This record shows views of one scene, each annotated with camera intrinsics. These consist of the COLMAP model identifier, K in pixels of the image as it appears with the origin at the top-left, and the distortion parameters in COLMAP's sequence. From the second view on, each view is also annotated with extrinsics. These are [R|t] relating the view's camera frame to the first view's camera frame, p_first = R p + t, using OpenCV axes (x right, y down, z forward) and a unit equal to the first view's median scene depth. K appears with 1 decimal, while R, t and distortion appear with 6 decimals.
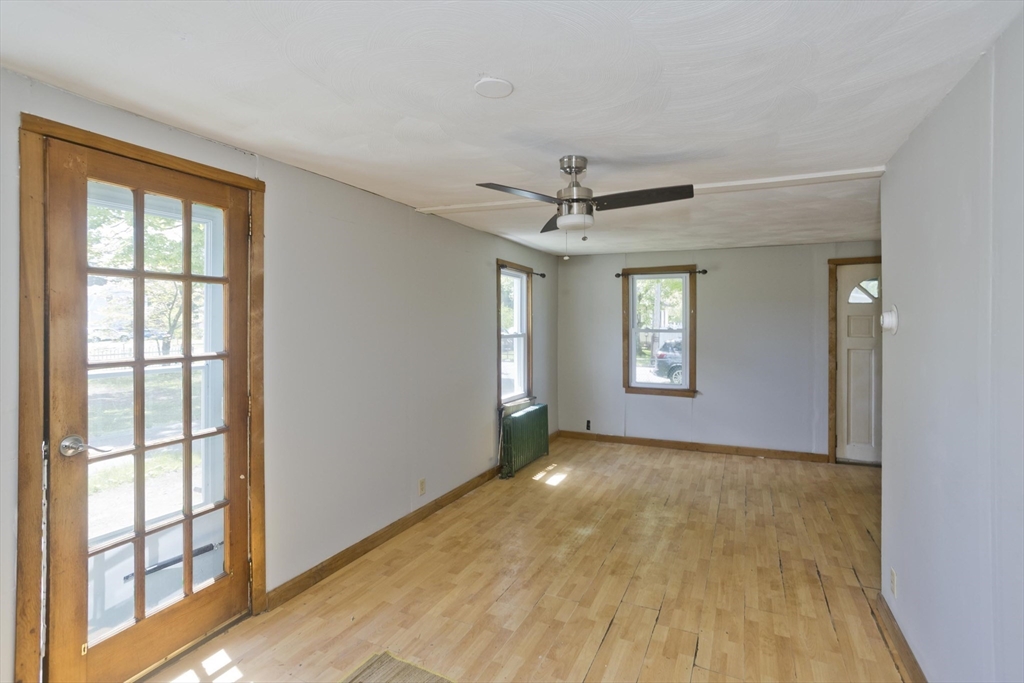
lens RADIAL K [[501.5, 0, 514.7], [0, 501.5, 320.8], [0, 0, 1]] dist [-0.045058, 0.032010]
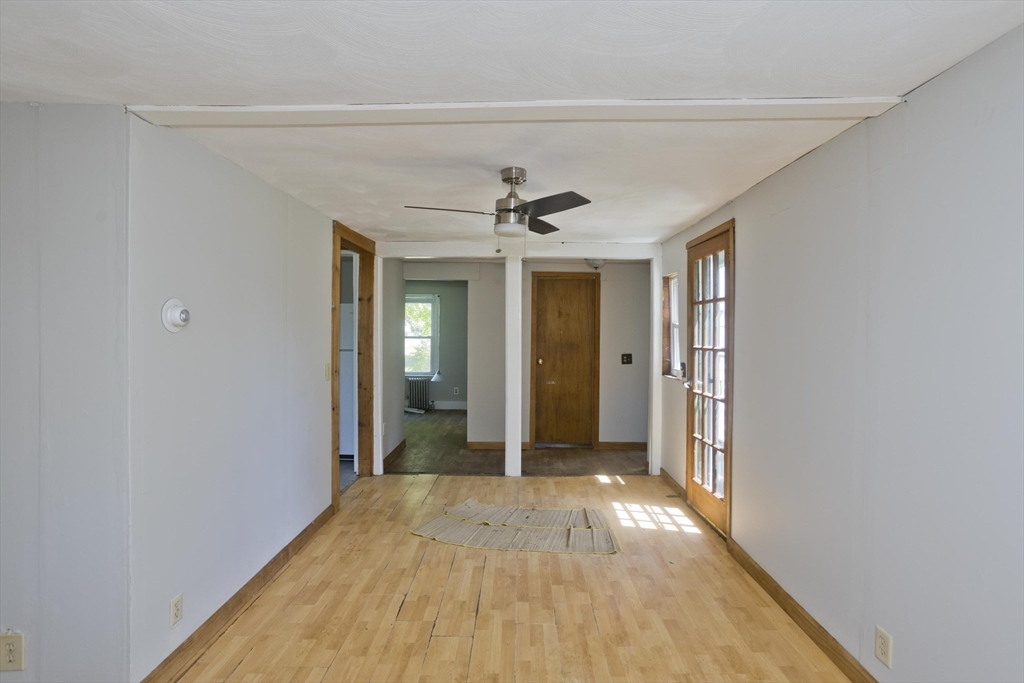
lens RADIAL K [[496.4, 0, 515.0], [0, 496.4, 338.7], [0, 0, 1]] dist [-0.050943, 0.031277]
pose [[-0.908761, -0.002601, -0.417309, 0.443080], [-0.008000, 0.999905, 0.011189, 0.019319], [0.417241, 0.013506, -0.908696, 1.568791]]
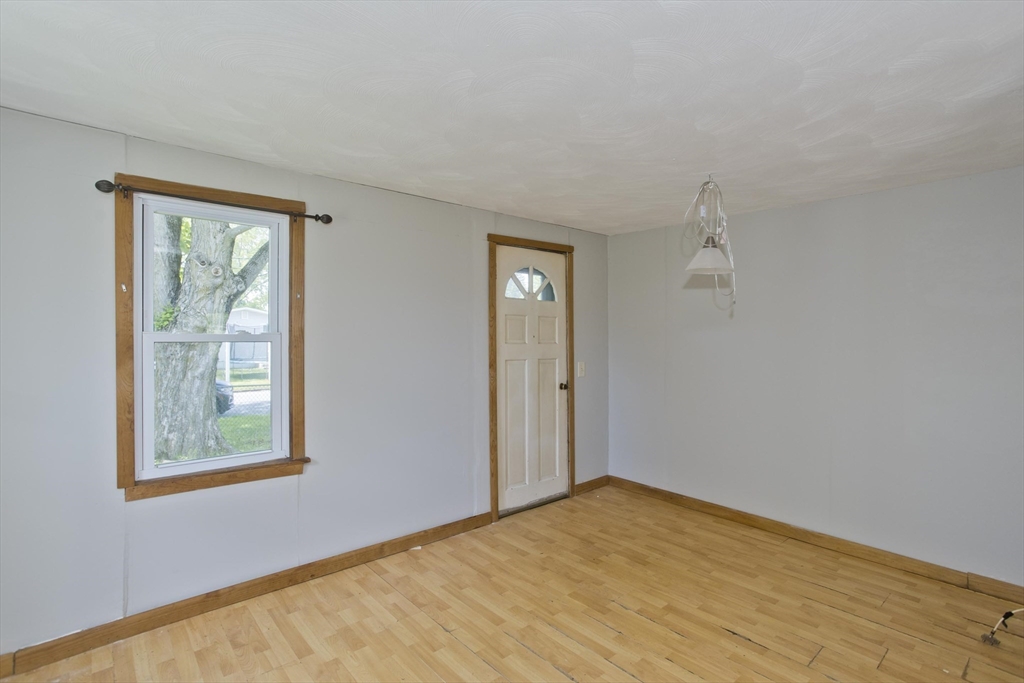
lens RADIAL K [[496.4, 0, 515.0], [0, 496.4, 338.7], [0, 0, 1]] dist [-0.050943, 0.031277]
pose [[0.401539, -0.002611, 0.915838, 0.004353], [-0.000546, 0.999995, 0.003090, 0.037690], [-0.915842, -0.001741, 0.401536, 1.145856]]
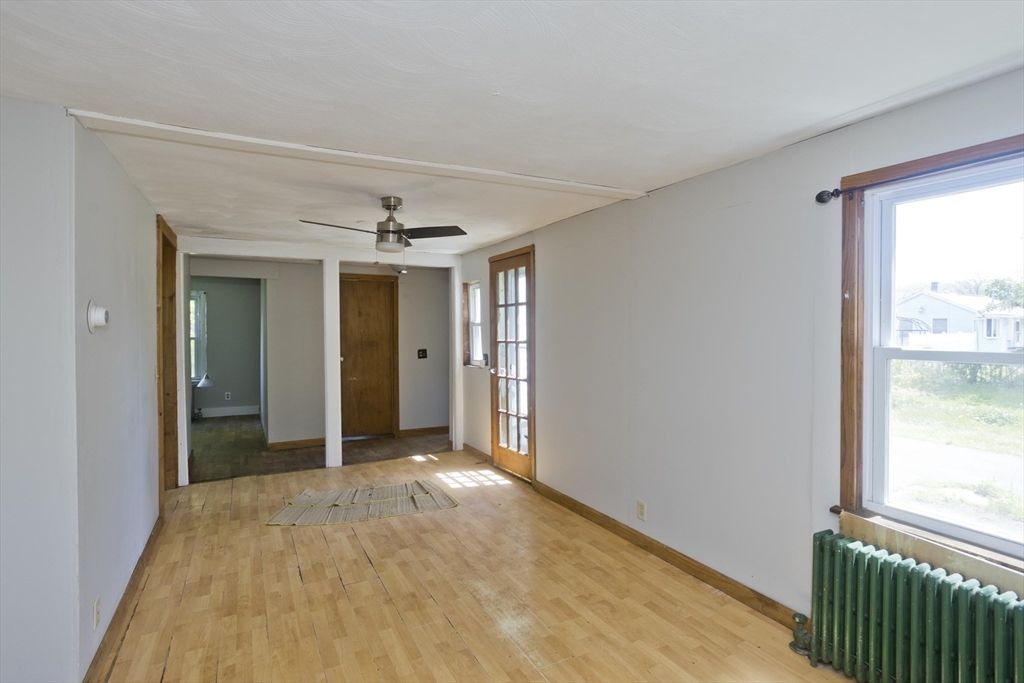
lens RADIAL K [[506.7, 0, 511.1], [0, 506.7, 336.9], [0, 0, 1]] dist [-0.046879, 0.035423]
pose [[-0.599100, 0.011312, -0.800594, 0.792382], [0.005665, 0.999935, 0.009890, 0.023245], [0.800654, 0.001390, -0.599126, 1.633187]]
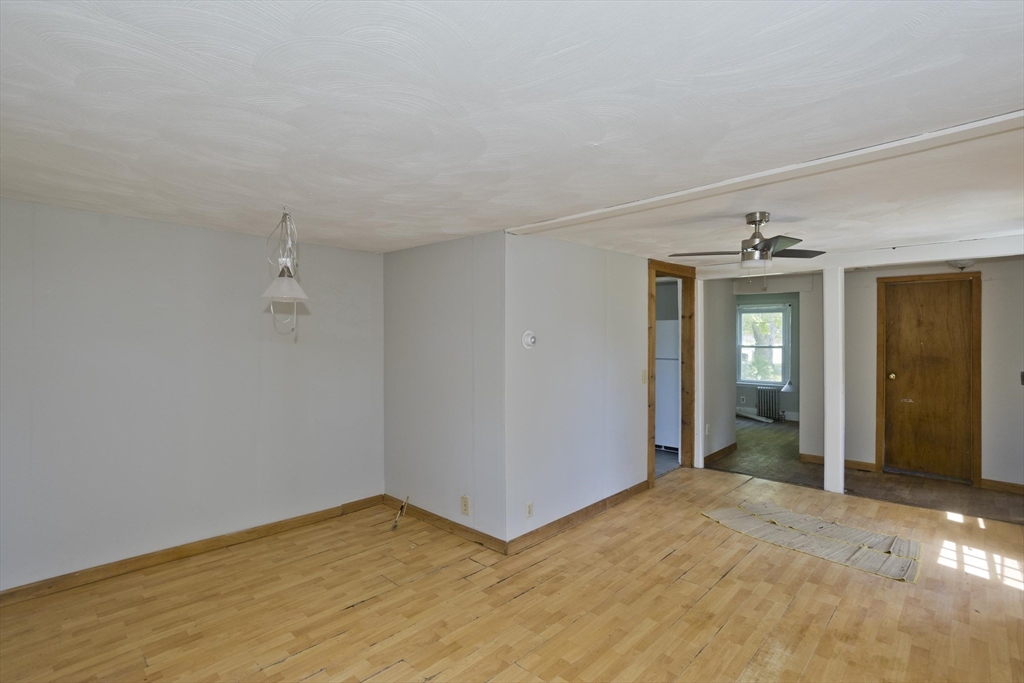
lens RADIAL K [[489.6, 0, 516.2], [0, 489.6, 340.8], [0, 0, 1]] dist [-0.047070, 0.029910]
pose [[-0.948745, -0.003067, 0.316027, 0.249690], [-0.000780, 0.999973, 0.007362, -0.007329], [-0.316041, 0.006738, -0.948722, 1.881896]]
